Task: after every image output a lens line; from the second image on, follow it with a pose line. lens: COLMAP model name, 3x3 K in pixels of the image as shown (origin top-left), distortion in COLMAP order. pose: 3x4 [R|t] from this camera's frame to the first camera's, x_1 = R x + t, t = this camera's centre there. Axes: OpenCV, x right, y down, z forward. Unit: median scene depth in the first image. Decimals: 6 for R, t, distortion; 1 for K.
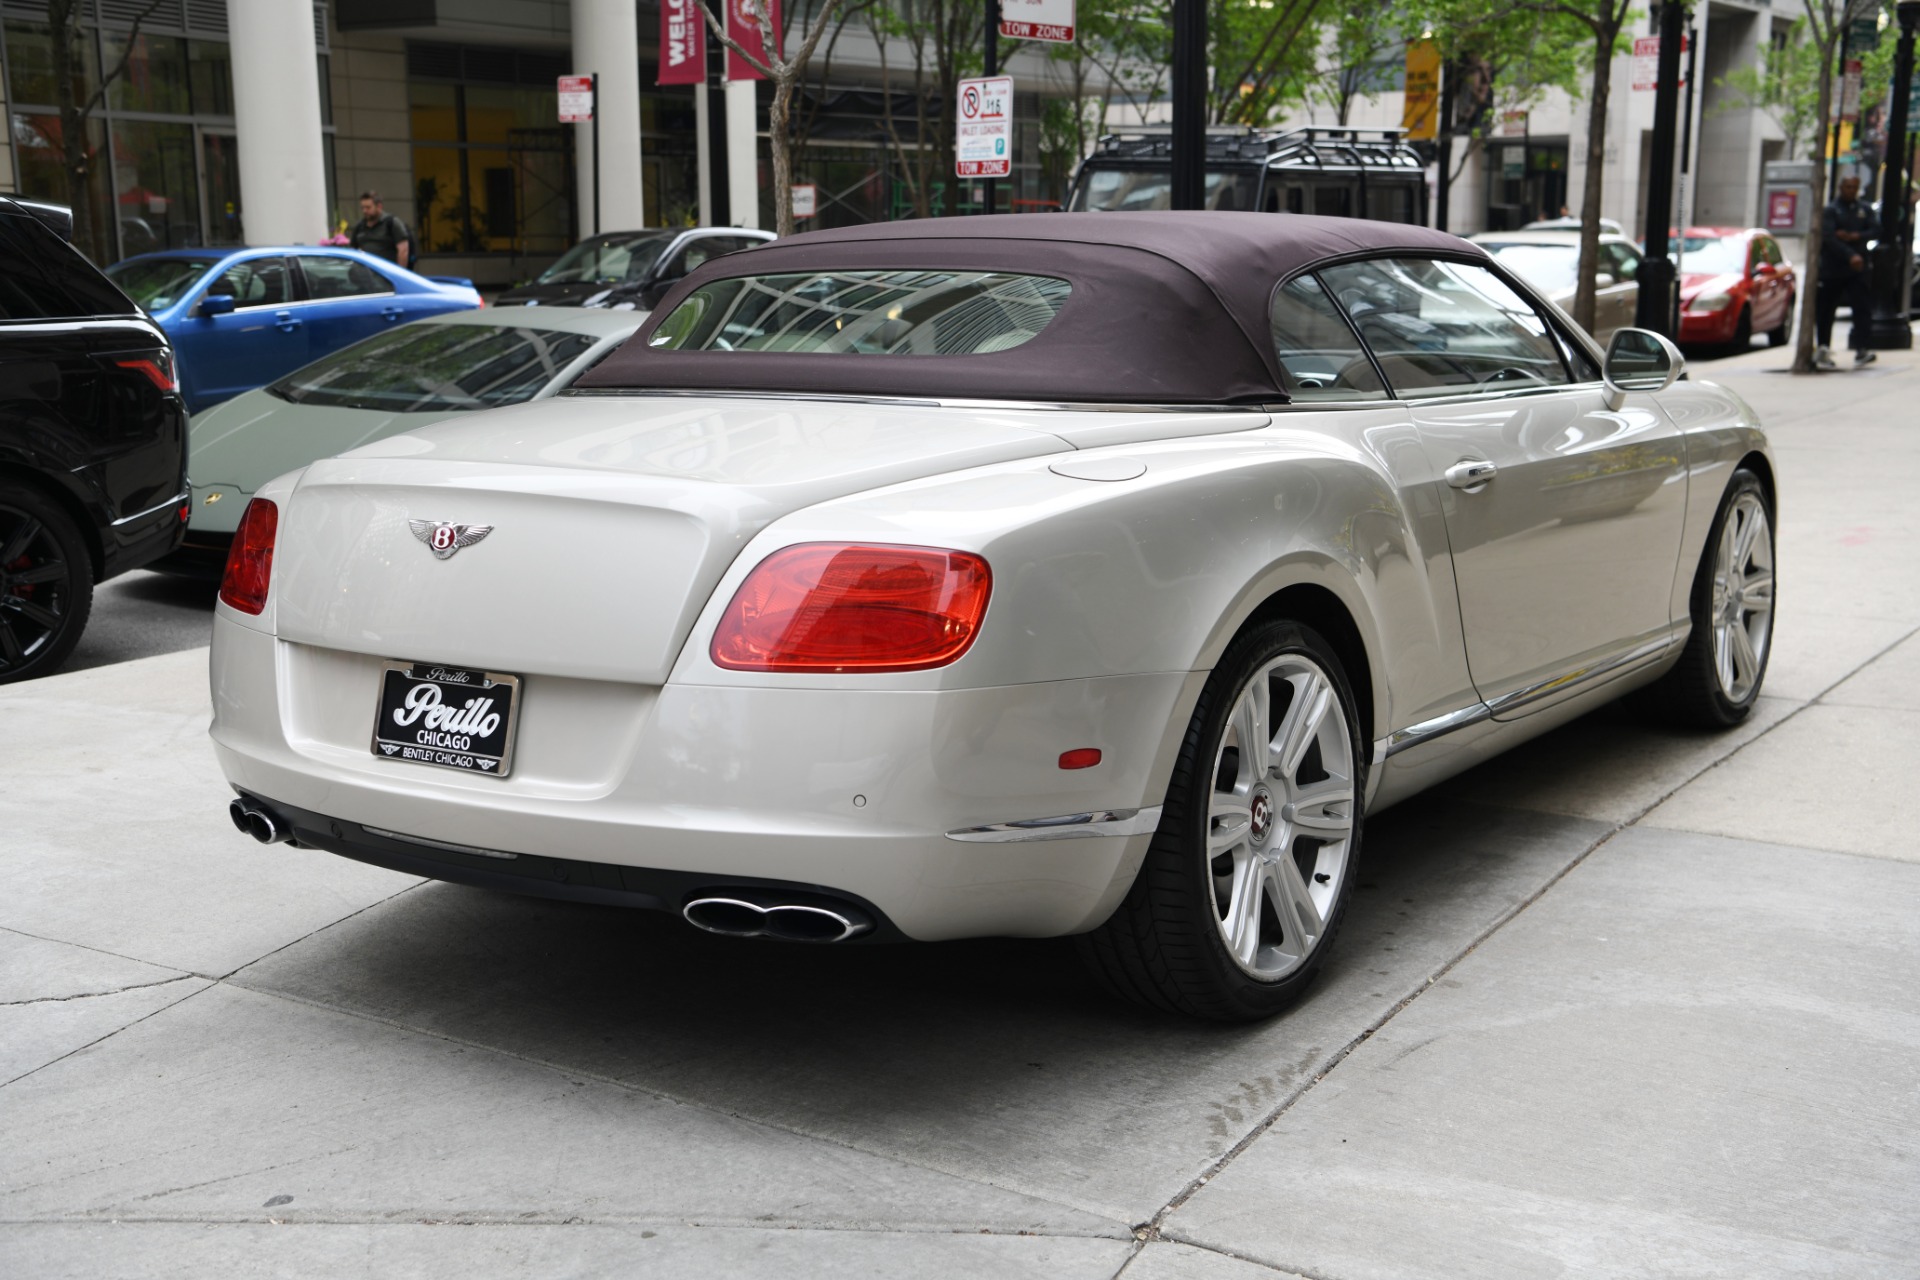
lens RADIAL K [[2287.9, 0, 929.2], [0, 2287.9, 635.5], [0, 0, 1]] dist [0.109364, 0.000000]
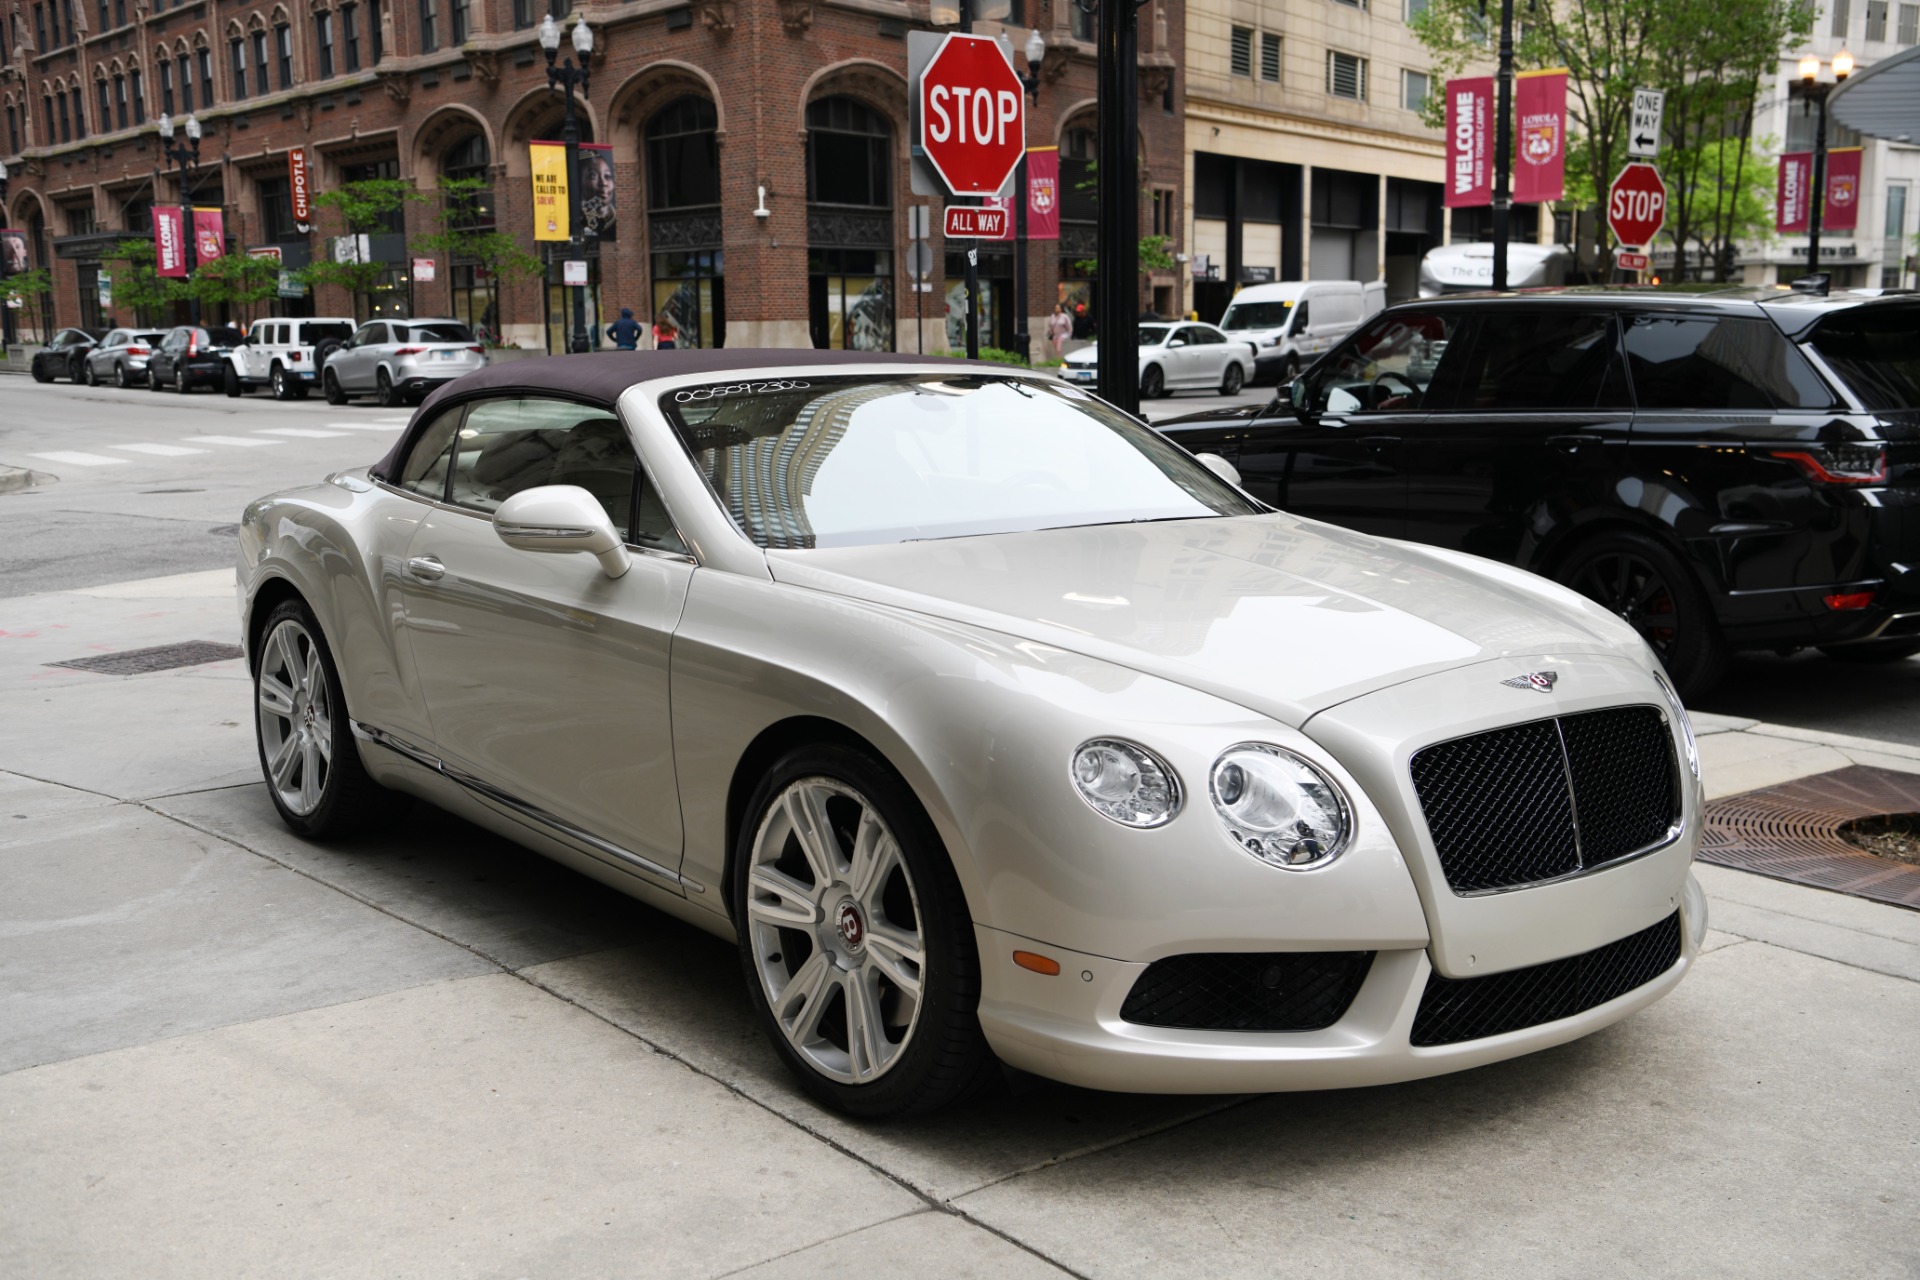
lens RADIAL K [[1984.5, 0, 956.9], [0, 1984.5, 641.7], [0, 0, 1]] dist [0.054366, 0.000000]
pose [[-0.297456, 0.158607, -0.941469, 1.364262], [-0.154618, 0.965084, 0.211437, -0.354131], [0.942132, 0.208461, -0.262547, 1.818414]]
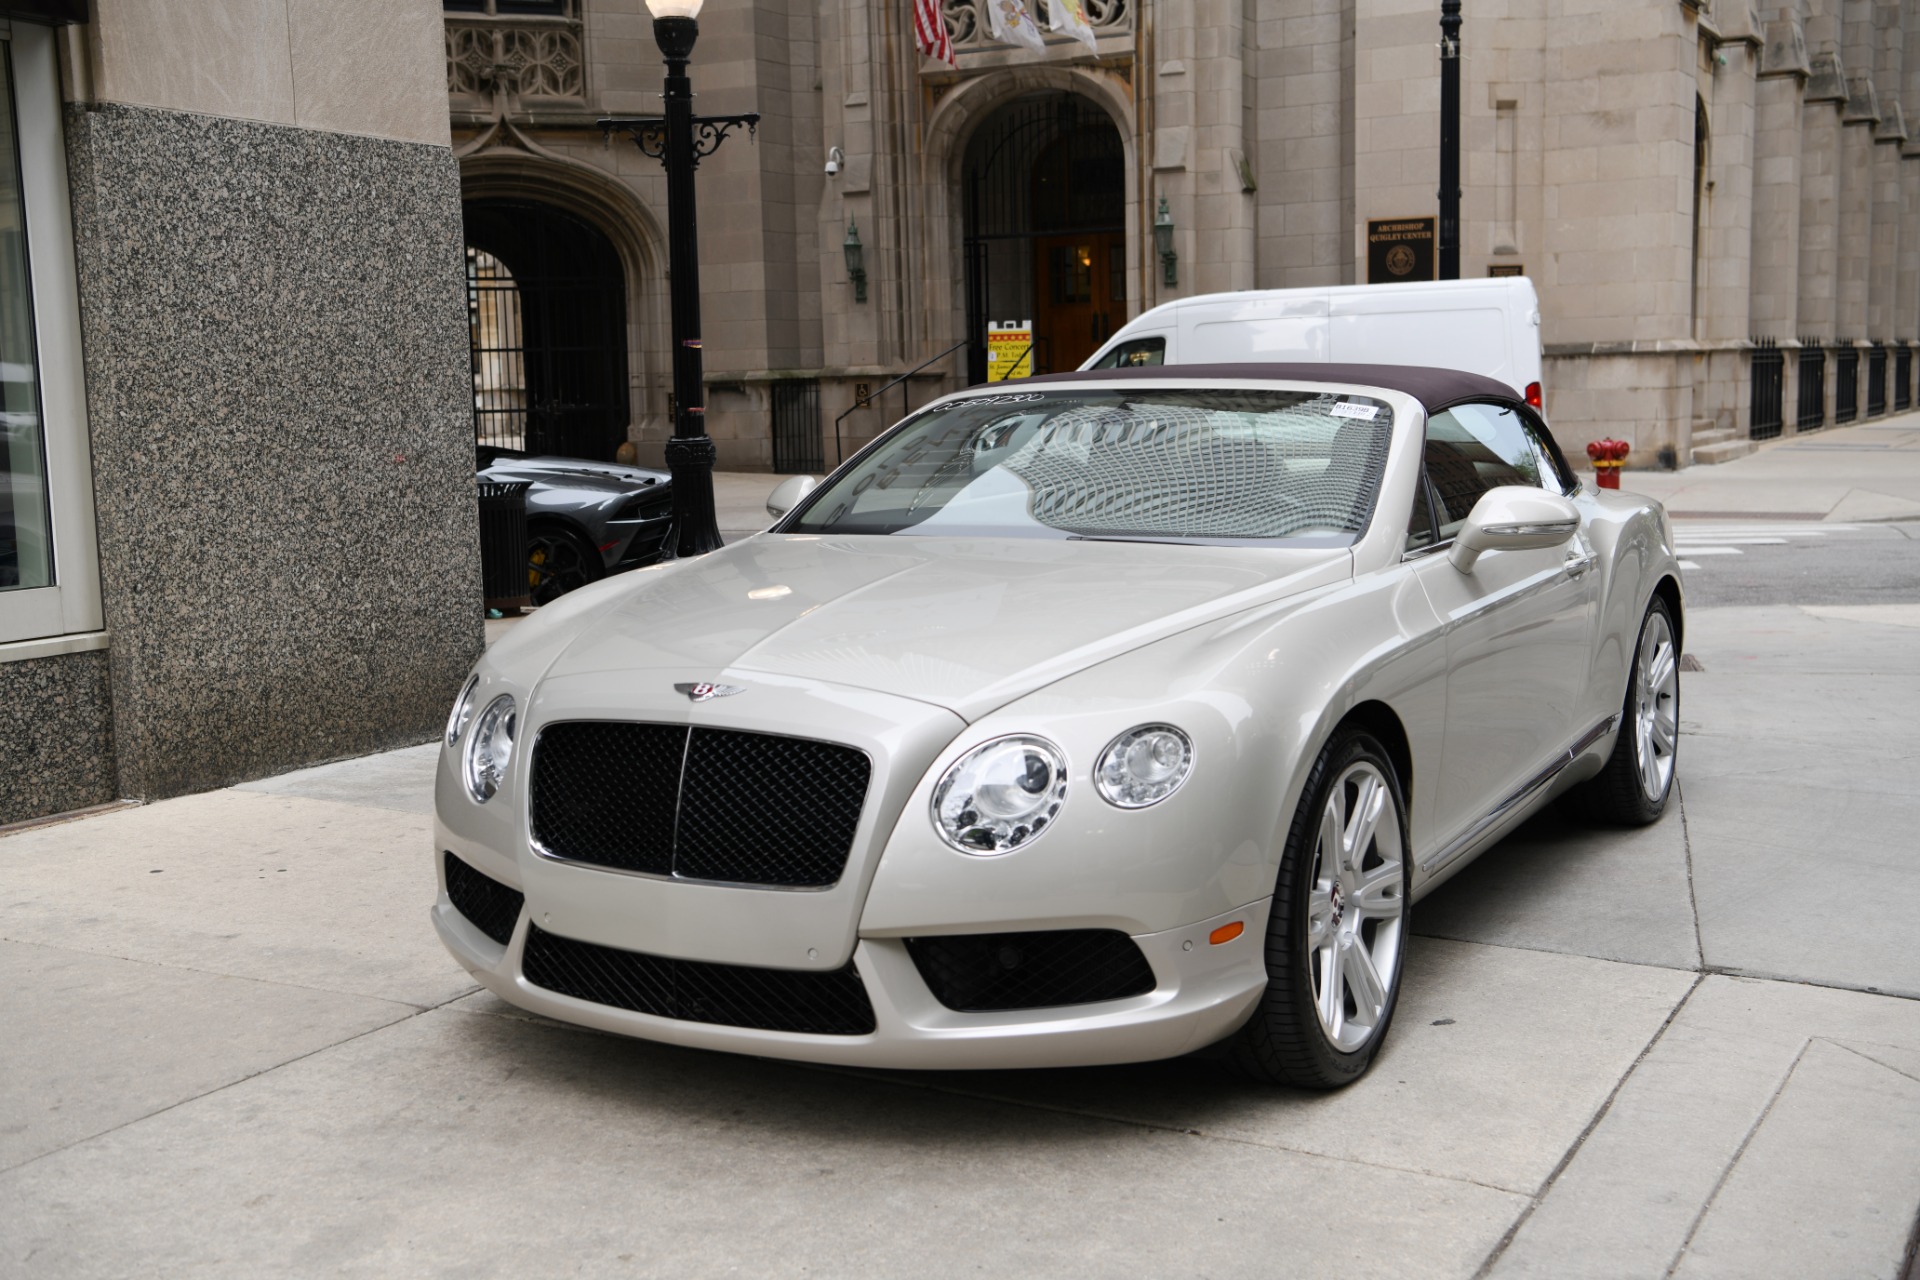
lens RADIAL K [[2189.6, 0, 965.1], [0, 2189.6, 647.8], [0, 0, 1]] dist [0.094957, 0.000000]
pose [[-0.993640, 0.041569, -0.104648, 0.453729], [0.009244, 0.956340, 0.292111, -0.497487], [0.112222, 0.289286, -0.950642, 2.777585]]
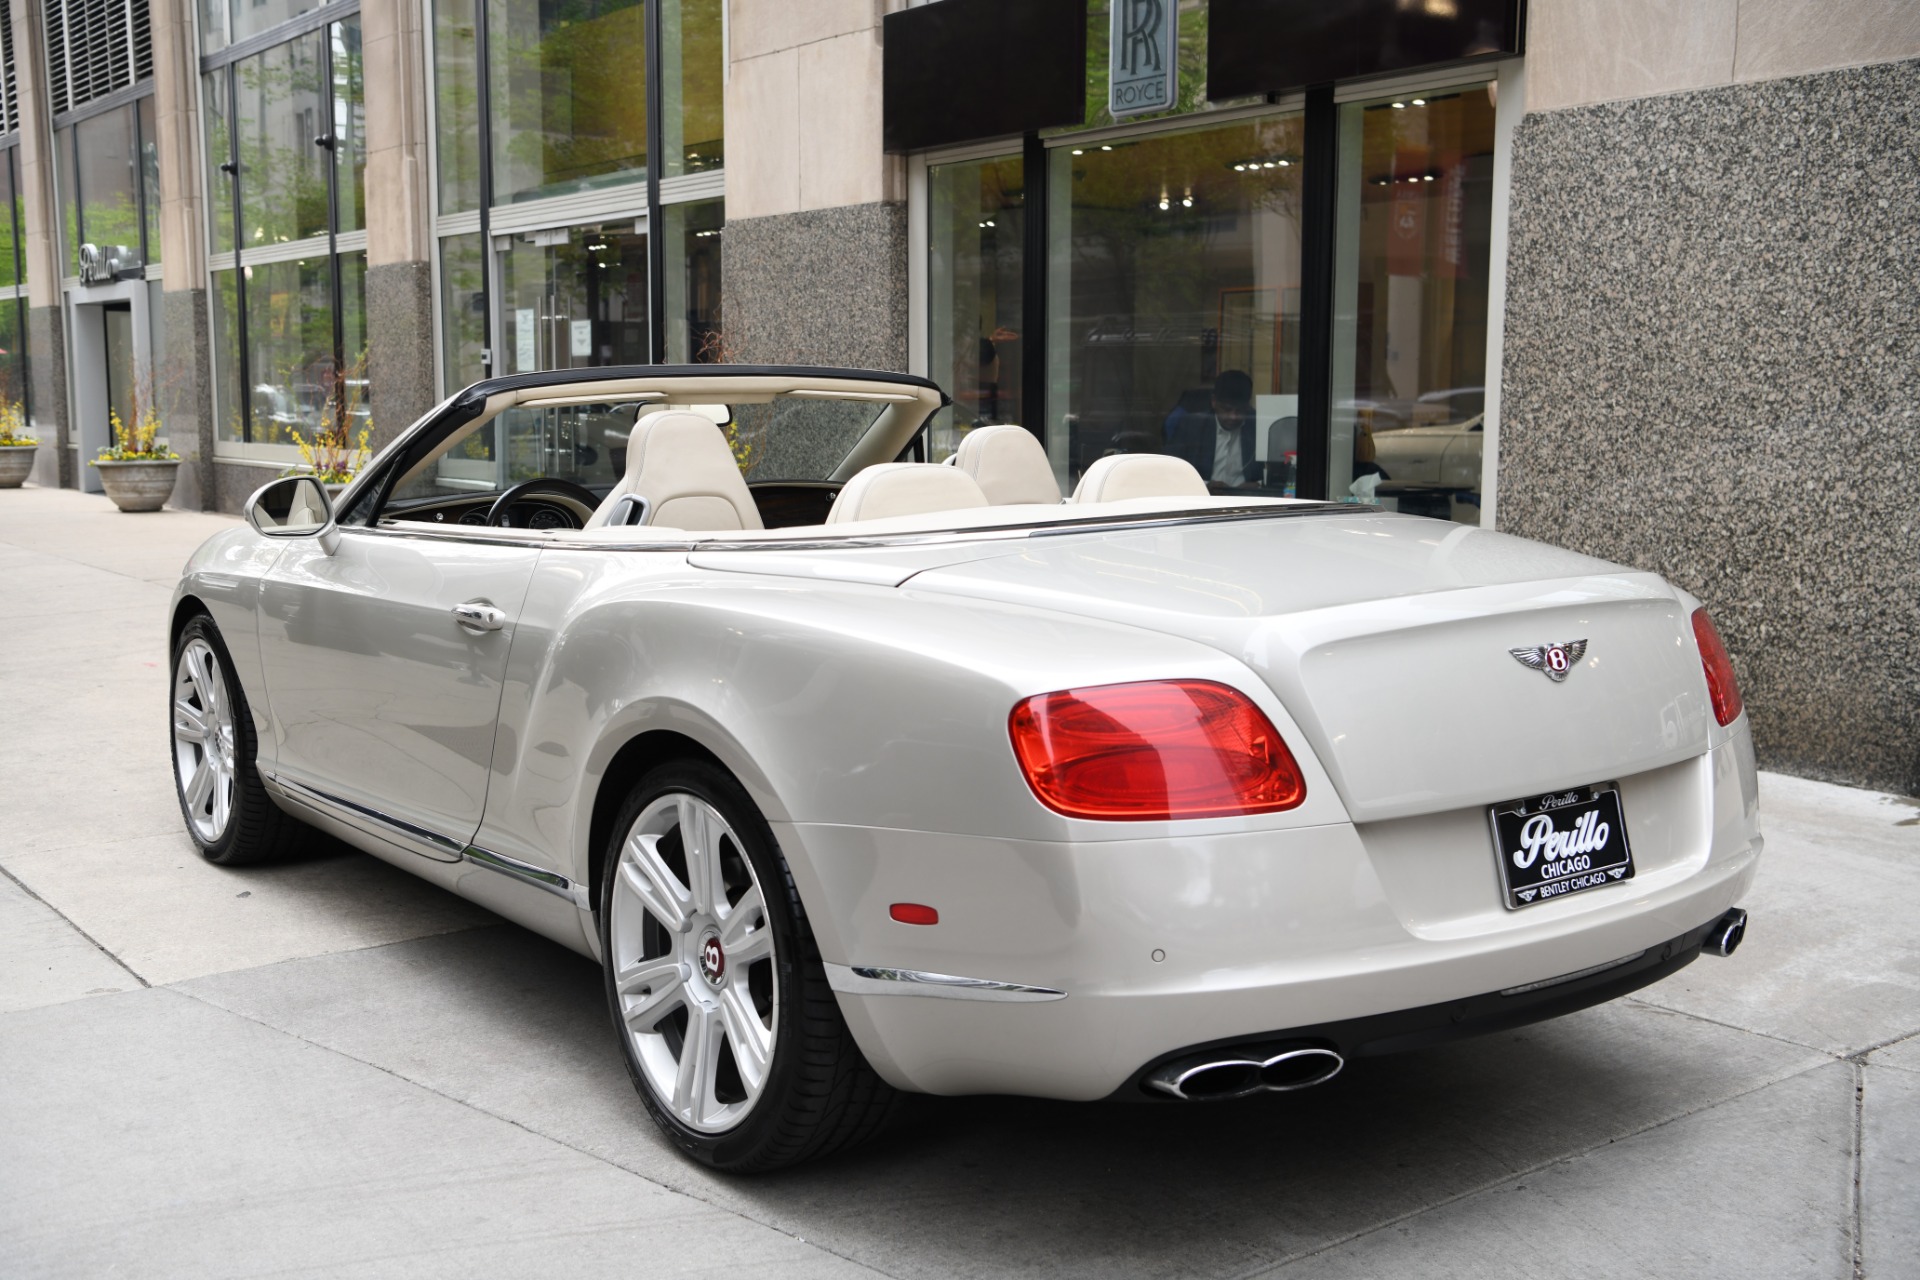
lens RADIAL K [[1984.5, 0, 965.7], [0, 1984.5, 632.6], [0, 0, 1]] dist [0.054366, 0.000000]
pose [[0.310214, -0.107887, 0.944525, -0.979510], [0.163118, 0.984846, 0.058919, -0.130313], [-0.936568, 0.135791, 0.323111, 0.865006]]
